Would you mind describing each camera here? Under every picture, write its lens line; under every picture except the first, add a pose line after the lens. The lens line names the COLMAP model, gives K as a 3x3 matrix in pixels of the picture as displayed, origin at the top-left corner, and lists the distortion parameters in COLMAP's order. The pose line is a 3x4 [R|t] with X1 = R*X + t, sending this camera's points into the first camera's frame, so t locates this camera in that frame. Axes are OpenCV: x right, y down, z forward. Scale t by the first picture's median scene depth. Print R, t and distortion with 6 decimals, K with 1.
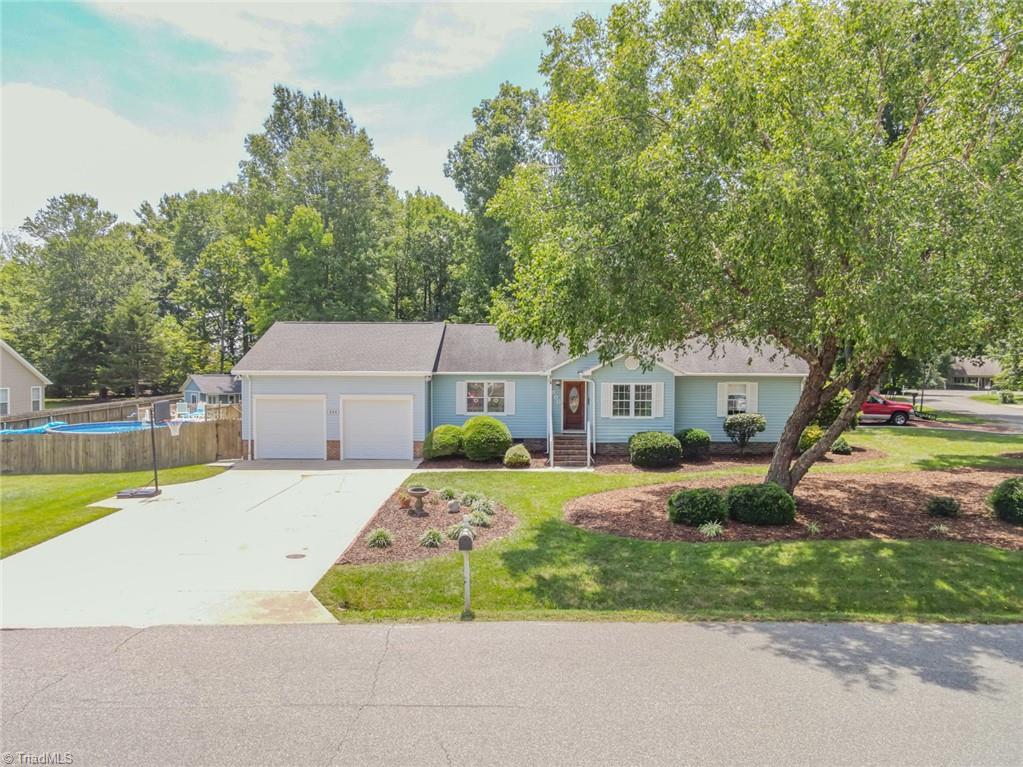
lens RADIAL K [[748.0, 0, 511.3], [0, 748.0, 391.4], [0, 0, 1]] dist [0.012795, 0.005941]
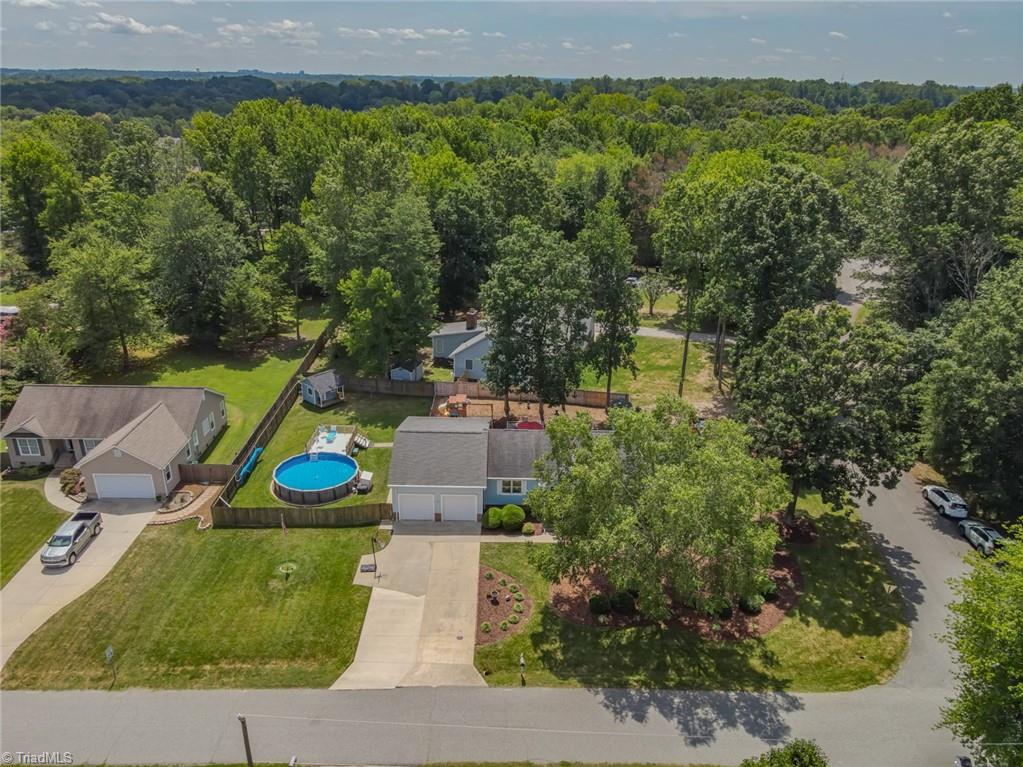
lens RADIAL K [[748.0, 0, 511.3], [0, 748.0, 391.4], [0, 0, 1]] dist [0.012795, 0.005941]
pose [[0.999765, 0.004061, 0.021297, -0.150177], [-0.011279, 0.936317, 0.350975, -1.754409], [-0.018515, -0.351133, 0.936143, -1.458108]]
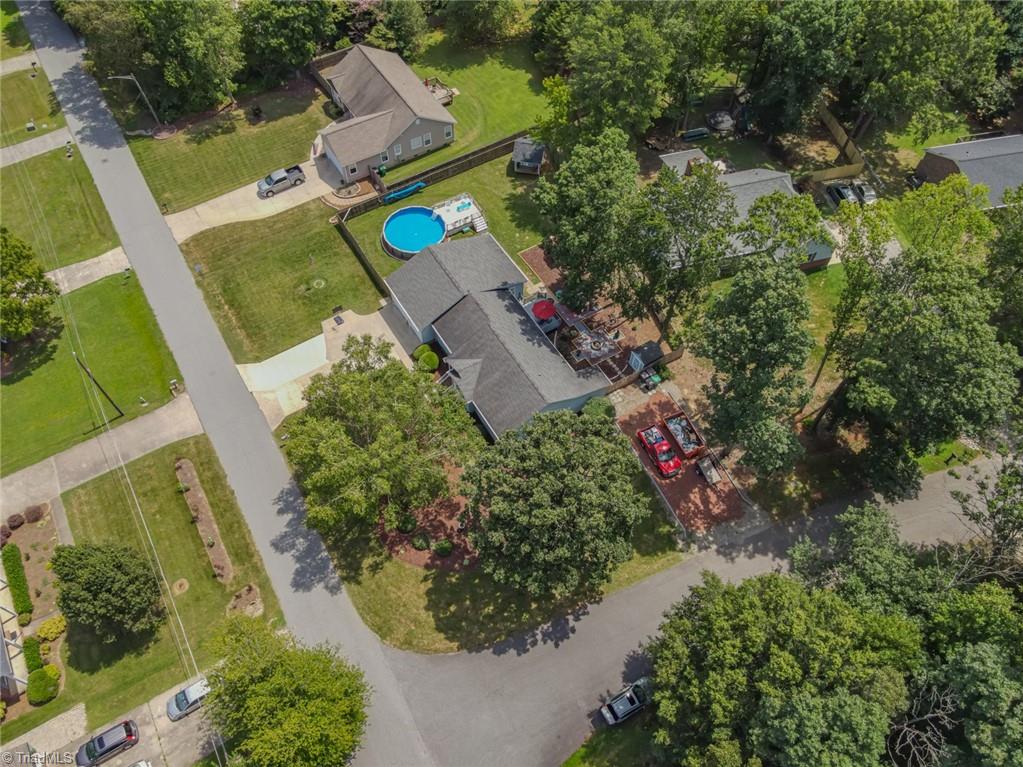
lens RADIAL K [[748.0, 0, 511.3], [0, 748.0, 391.4], [0, 0, 1]] dist [0.012795, 0.005941]
pose [[0.535177, 0.709164, -0.458989, 2.496243], [-0.032673, 0.560321, 0.827631, -3.670755], [0.844108, -0.427933, 0.323041, 0.619718]]
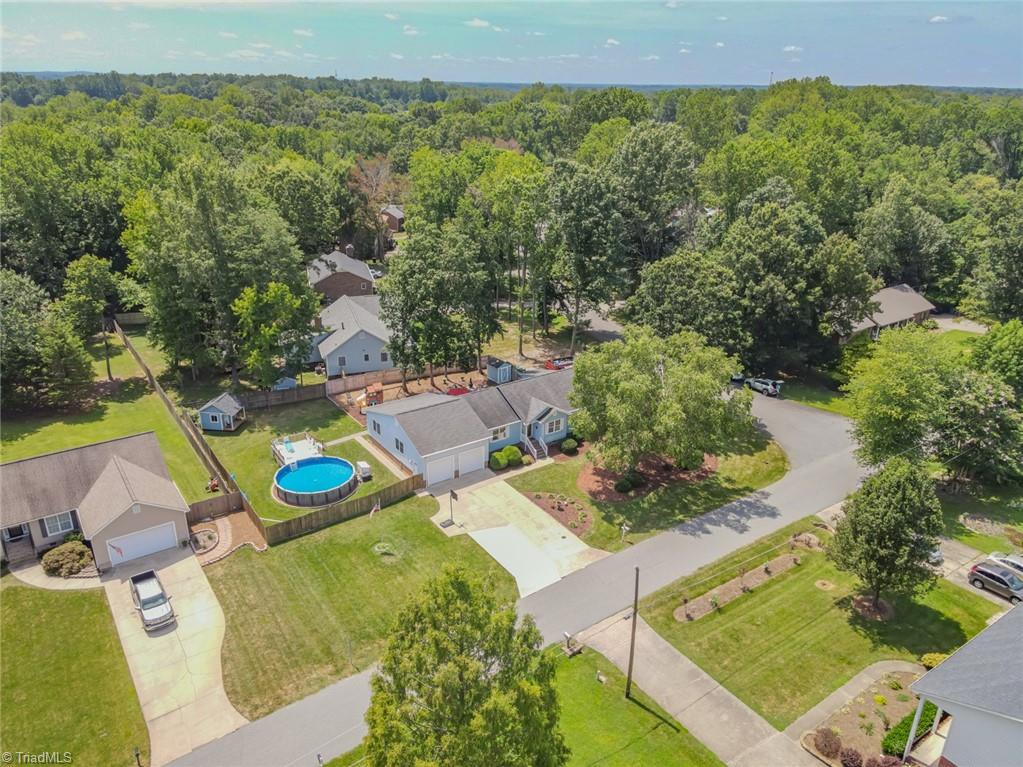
lens RADIAL K [[735.1, 0, 515.4], [0, 735.1, 404.1], [0, 0, 1]] dist [0.003821, 0.003095]
pose [[0.804847, -0.231723, 0.546375, -2.429294], [0.011163, 0.926373, 0.376441, -1.867445], [-0.593377, -0.296878, 0.748176, -1.511438]]
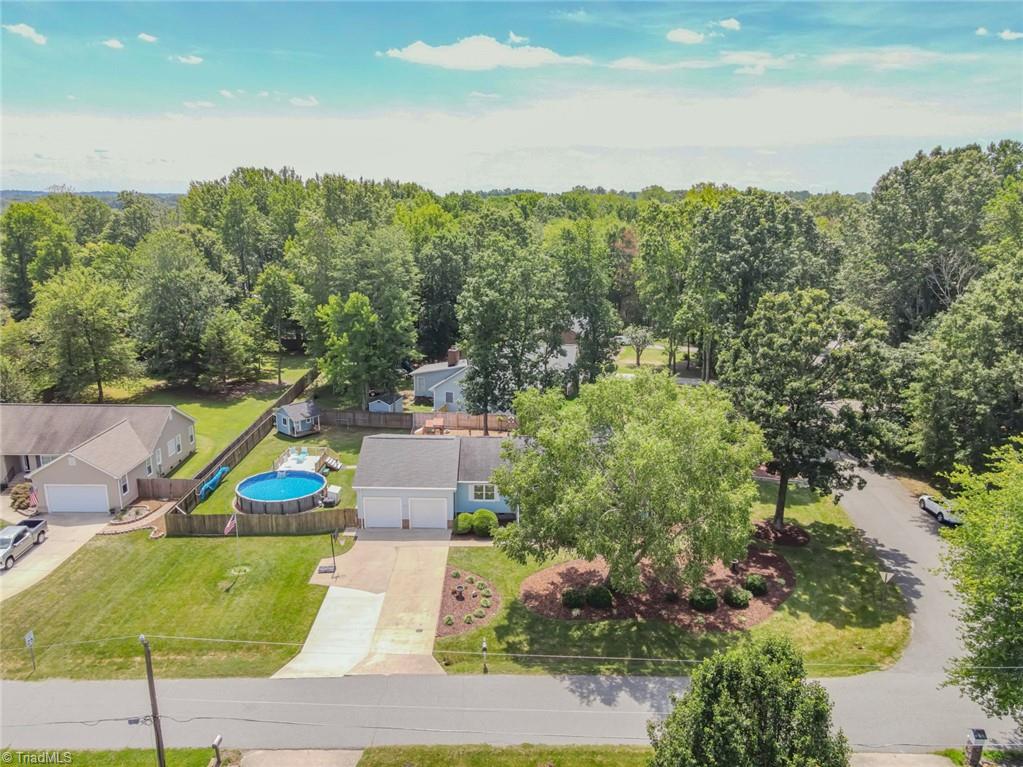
lens RADIAL K [[748.0, 0, 511.3], [0, 748.0, 391.4], [0, 0, 1]] dist [0.012795, 0.005941]
pose [[0.999805, 0.002050, 0.019652, -0.007800], [-0.006230, 0.976570, 0.215111, -1.221865], [-0.018751, -0.215191, 0.976392, -1.485962]]
